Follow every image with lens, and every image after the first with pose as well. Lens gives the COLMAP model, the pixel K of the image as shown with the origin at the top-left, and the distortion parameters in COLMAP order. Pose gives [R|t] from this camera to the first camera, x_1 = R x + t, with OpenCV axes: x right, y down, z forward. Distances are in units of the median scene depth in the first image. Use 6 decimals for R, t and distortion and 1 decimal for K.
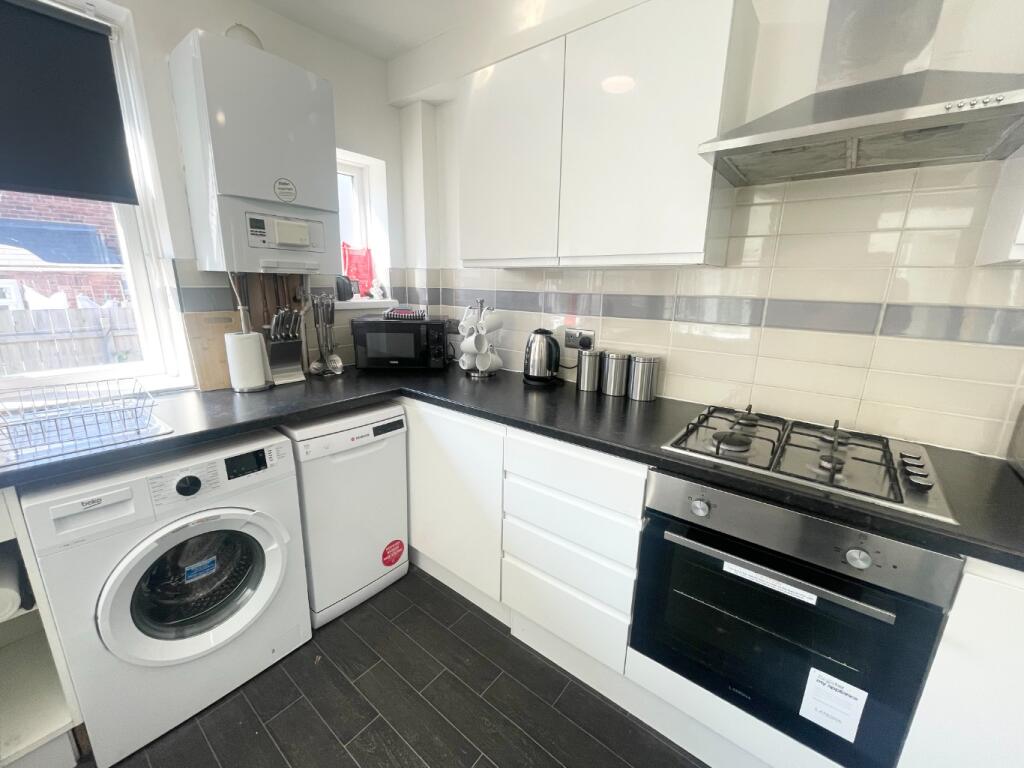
lens RADIAL K [[415.7, 0, 512.1], [0, 415.7, 387.9], [0, 0, 1]] dist [-0.002187, 0.001826]
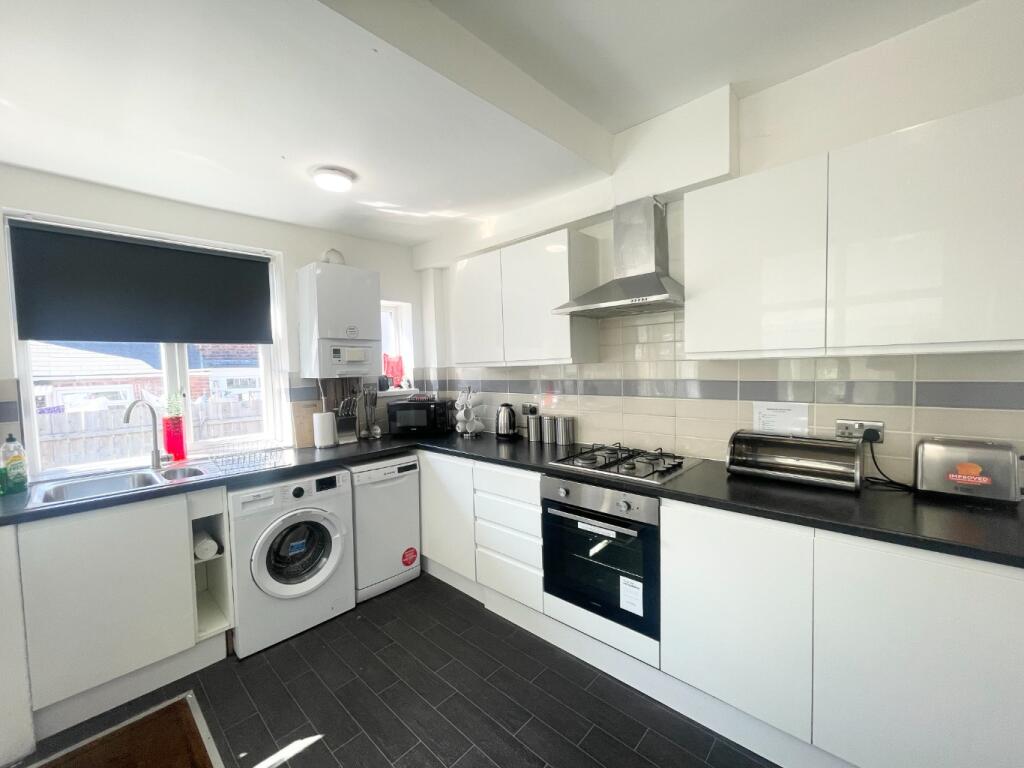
lens RADIAL K [[415.7, 0, 514.2], [0, 415.7, 386.9], [0, 0, 1]] dist [-0.002187, 0.001826]
pose [[0.995940, -0.045409, -0.077722, 0.257229], [0.029579, 0.980581, -0.193873, 0.114205], [0.085017, 0.190787, 0.977943, -0.602029]]
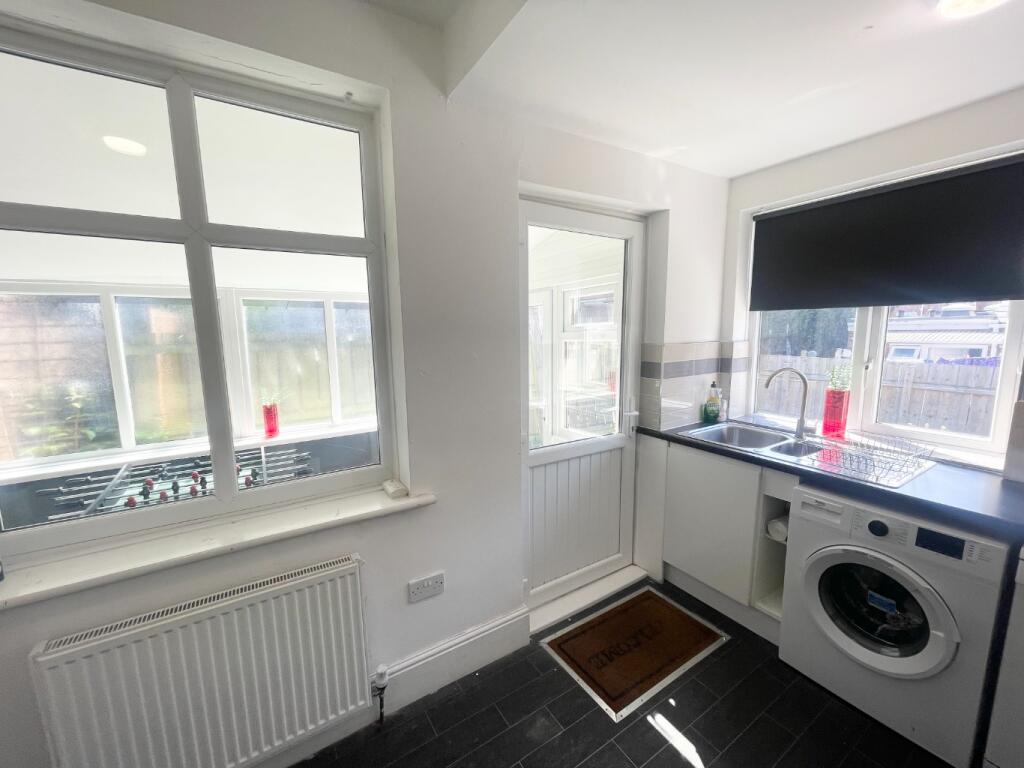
lens RADIAL K [[415.7, 0, 521.6], [0, 415.7, 393.0], [0, 0, 1]] dist [-0.002187, 0.001826]
pose [[-0.317394, 0.127329, -0.939706, 0.528453], [-0.225772, 0.952304, 0.205292, -0.130334], [0.921025, 0.277318, -0.273509, 0.150322]]
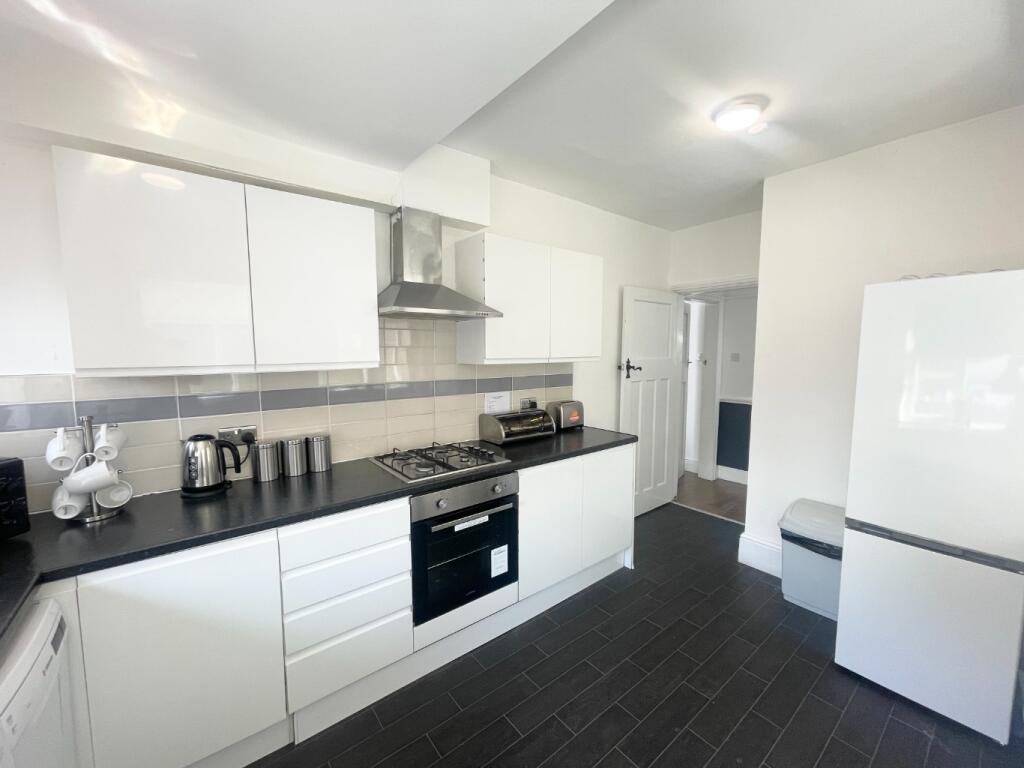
lens RADIAL K [[415.7, 0, 507.3], [0, 415.7, 389.2], [0, 0, 1]] dist [-0.002187, 0.001826]
pose [[0.236557, -0.115512, 0.964727, -0.734101], [0.246106, 0.967652, 0.055516, -0.139619], [-0.939932, 0.224292, 0.257333, 0.107822]]
